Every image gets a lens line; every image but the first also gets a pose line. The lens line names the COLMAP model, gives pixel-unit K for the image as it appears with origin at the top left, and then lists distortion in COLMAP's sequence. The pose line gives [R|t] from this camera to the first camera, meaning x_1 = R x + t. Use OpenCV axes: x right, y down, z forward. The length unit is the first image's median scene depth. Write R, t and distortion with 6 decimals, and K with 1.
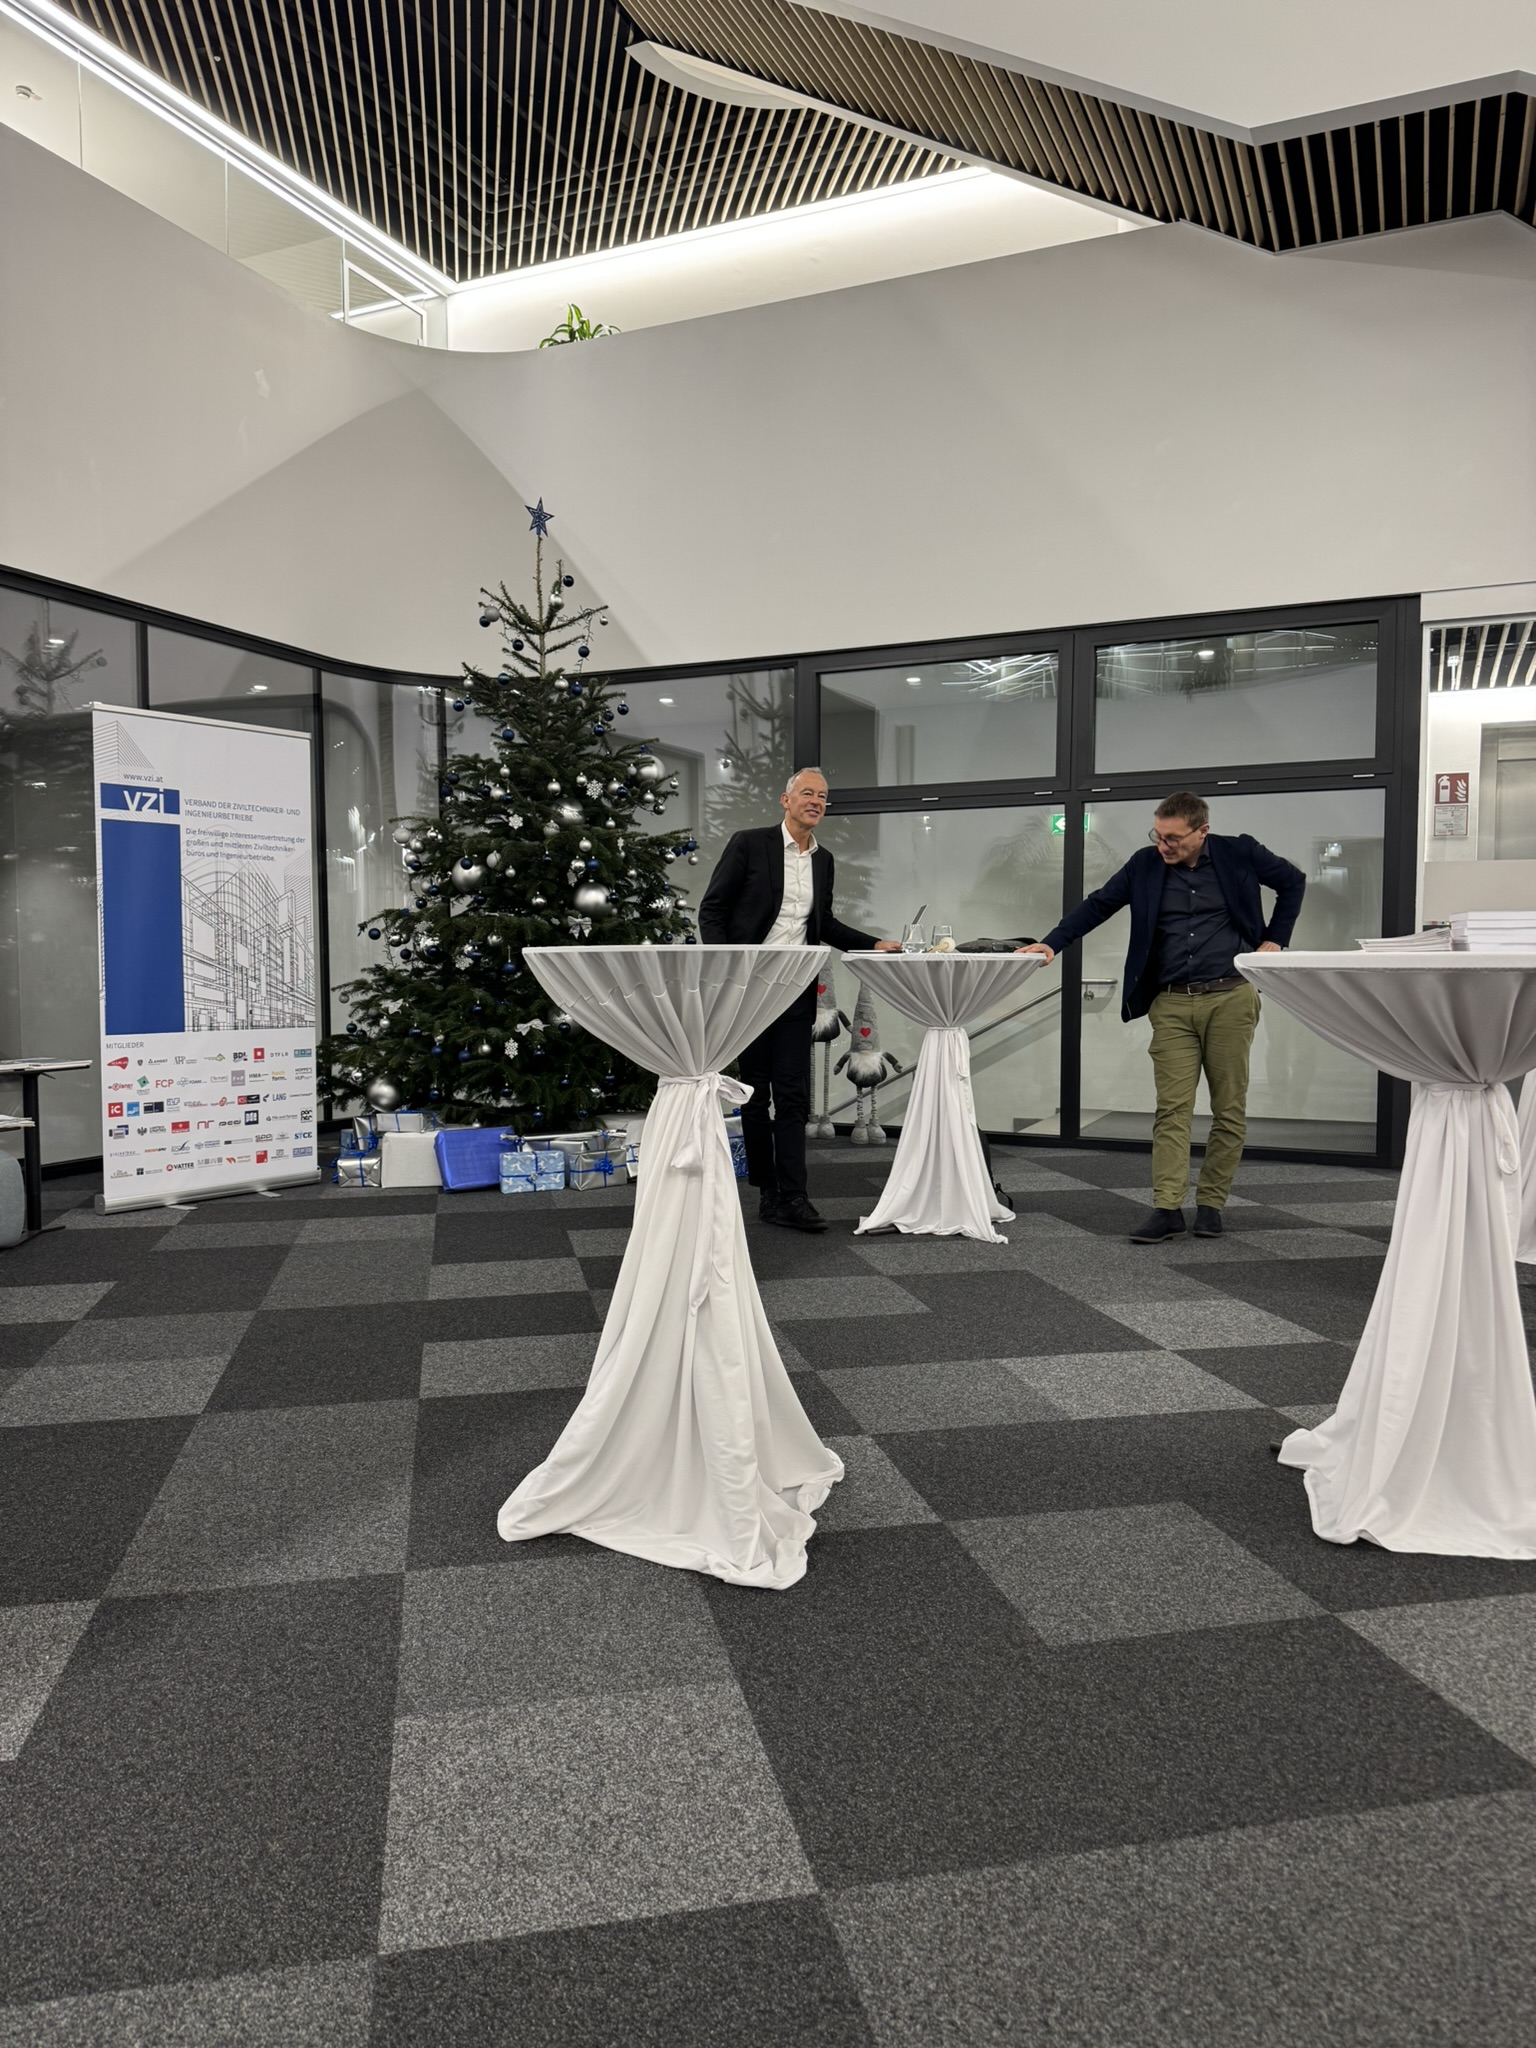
lens RADIAL K [[1454.9, 0, 756.5], [0, 1454.9, 1026.8], [0, 0, 1]] dist [0.183611, -0.341213]
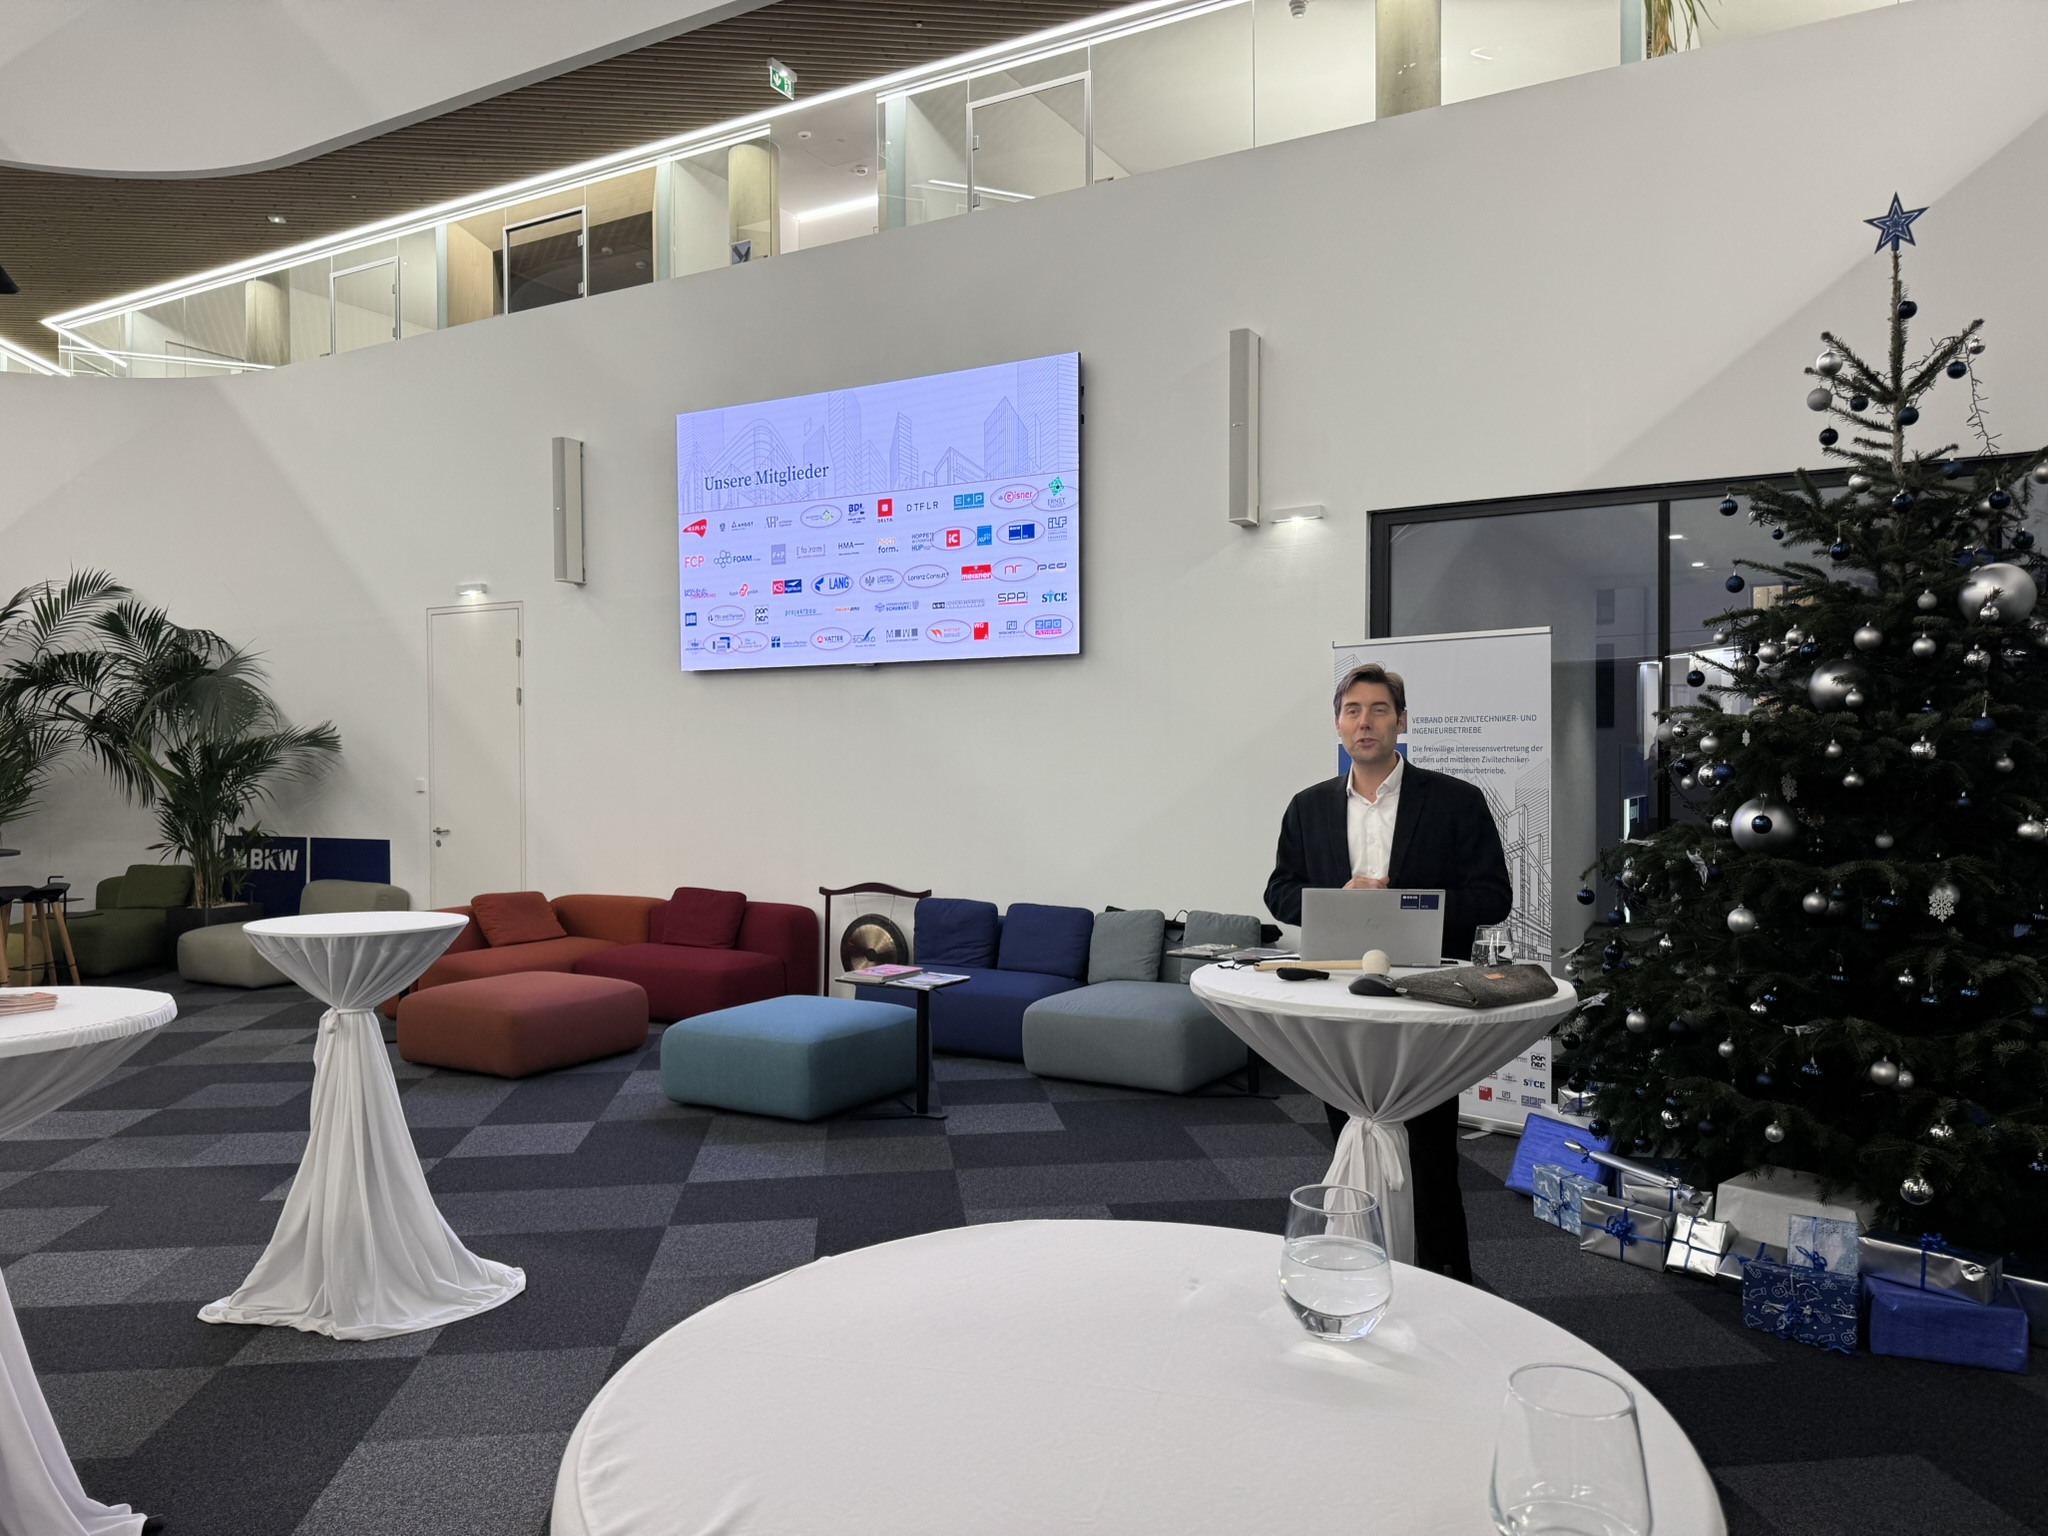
lens RADIAL K [[1442.7, 0, 1024.0], [0, 1442.7, 768.0], [0, 0, 1]] dist [0.002087, -0.004213]
pose [[-0.108701, 0.006847, -0.994051, 0.666949], [-0.043093, 0.999004, 0.011593, -0.127979], [0.993140, 0.044097, -0.108298, 0.908208]]
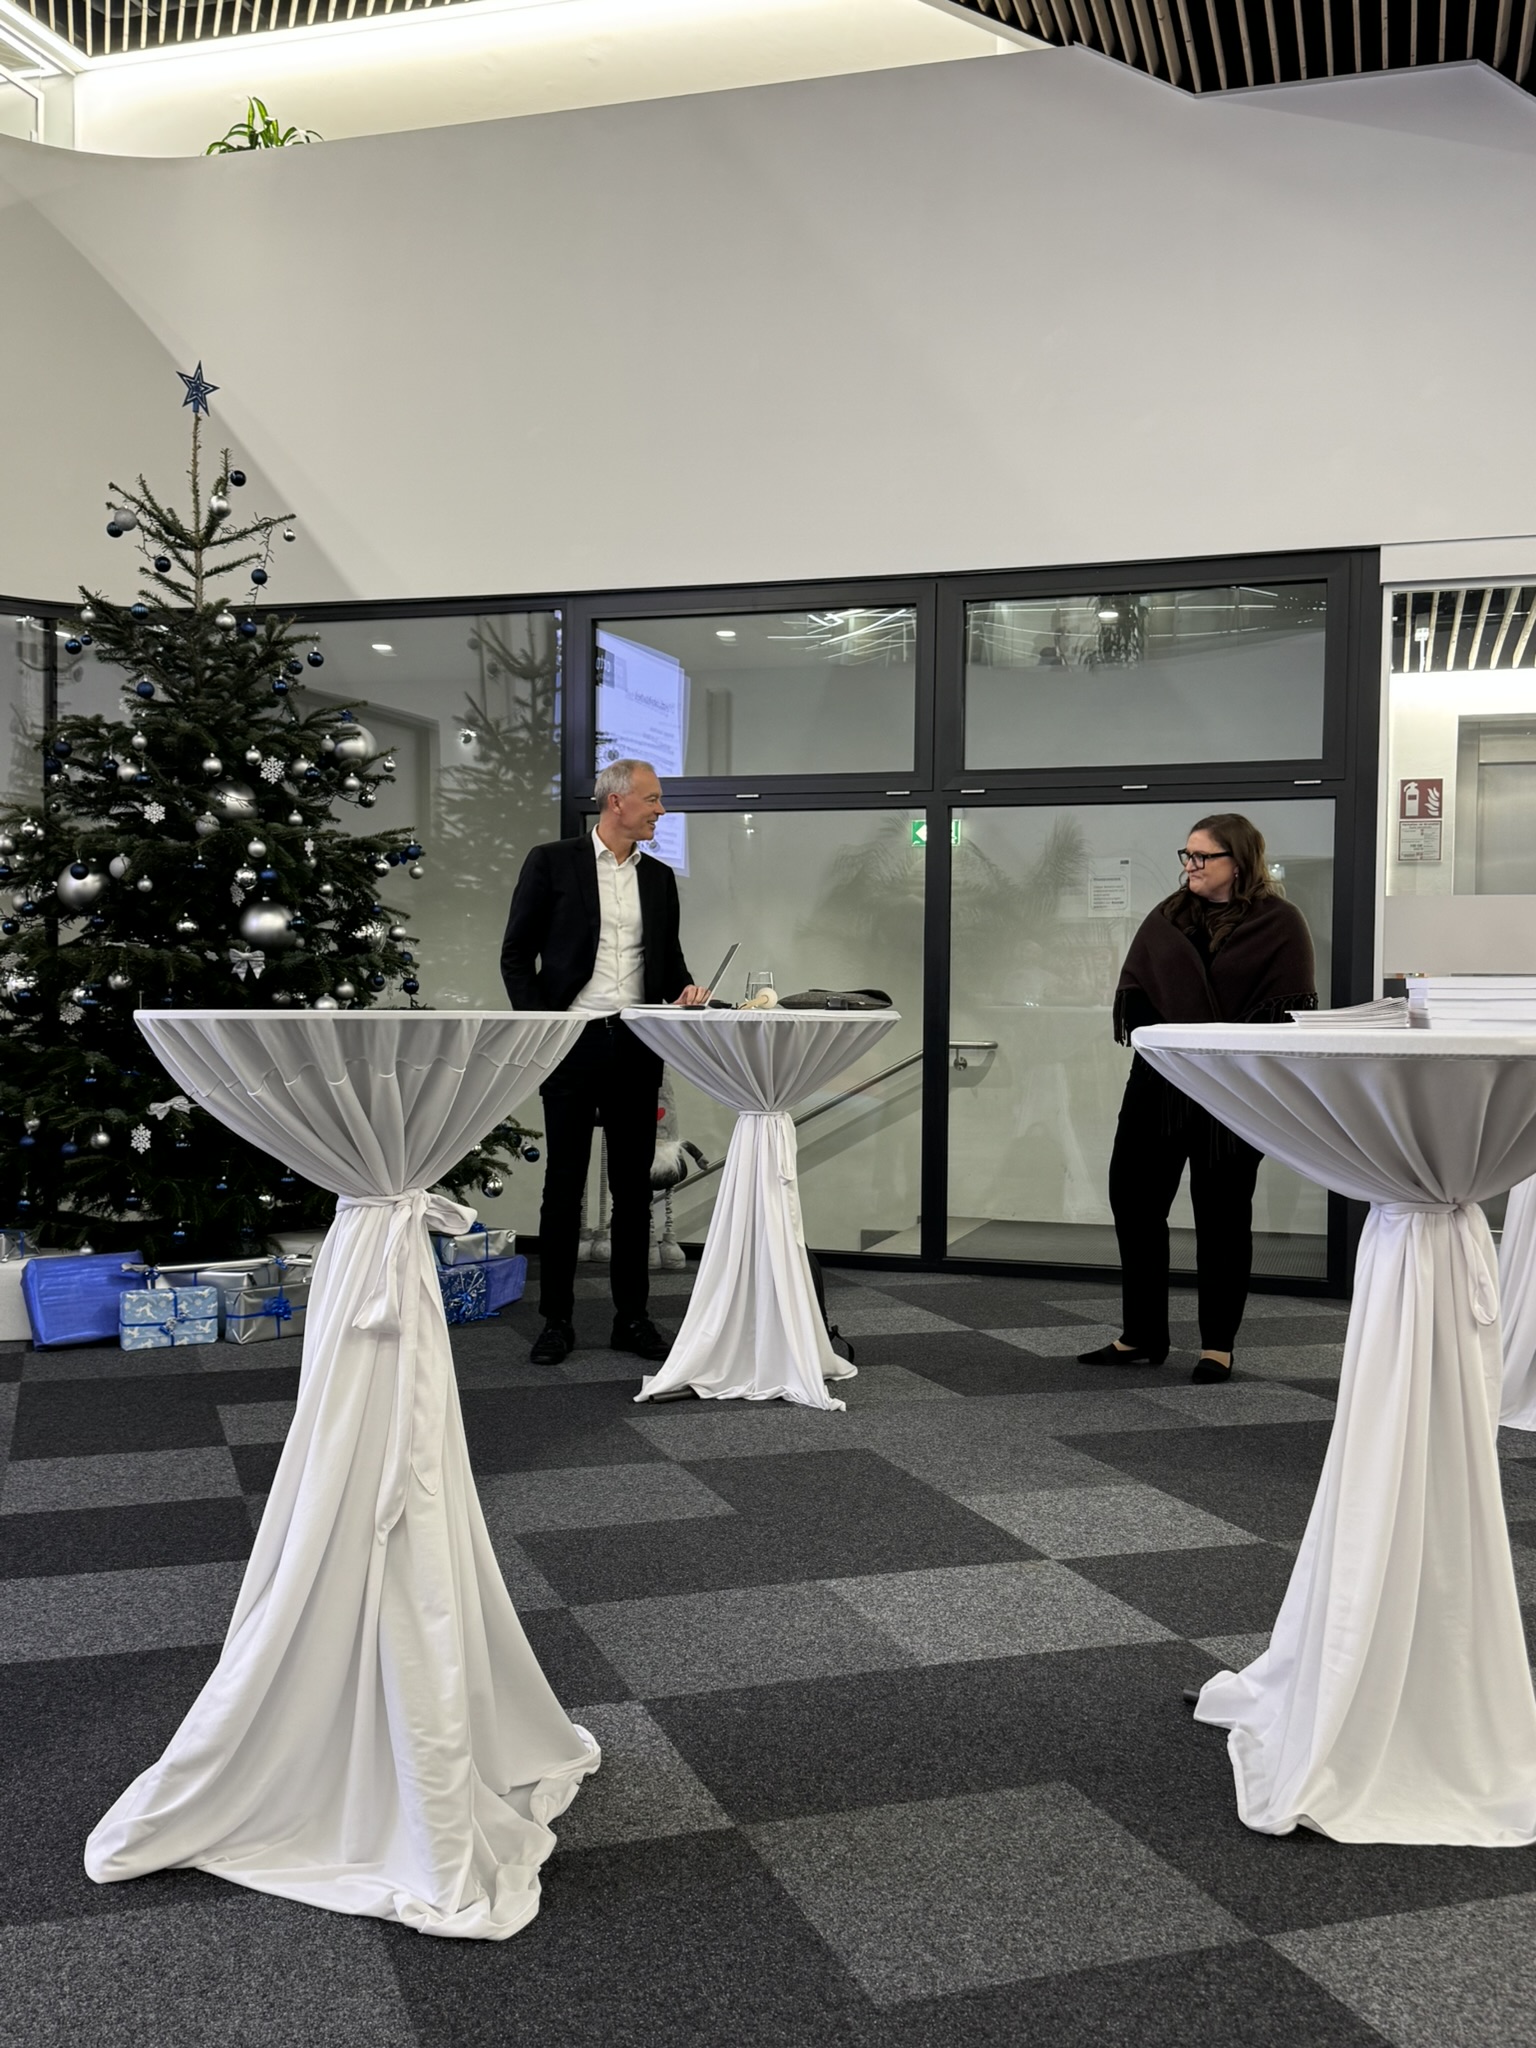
lens RADIAL K [[2006.4, 0, 768.0], [0, 2006.4, 1024.0], [0, 0, 1]] dist [0.178103, -0.333324]
pose [[0.992237, 0.010610, 0.123908, 0.007939], [-0.006068, 0.999298, -0.036977, -0.006654], [-0.124213, 0.035938, 0.991605, 0.007779]]
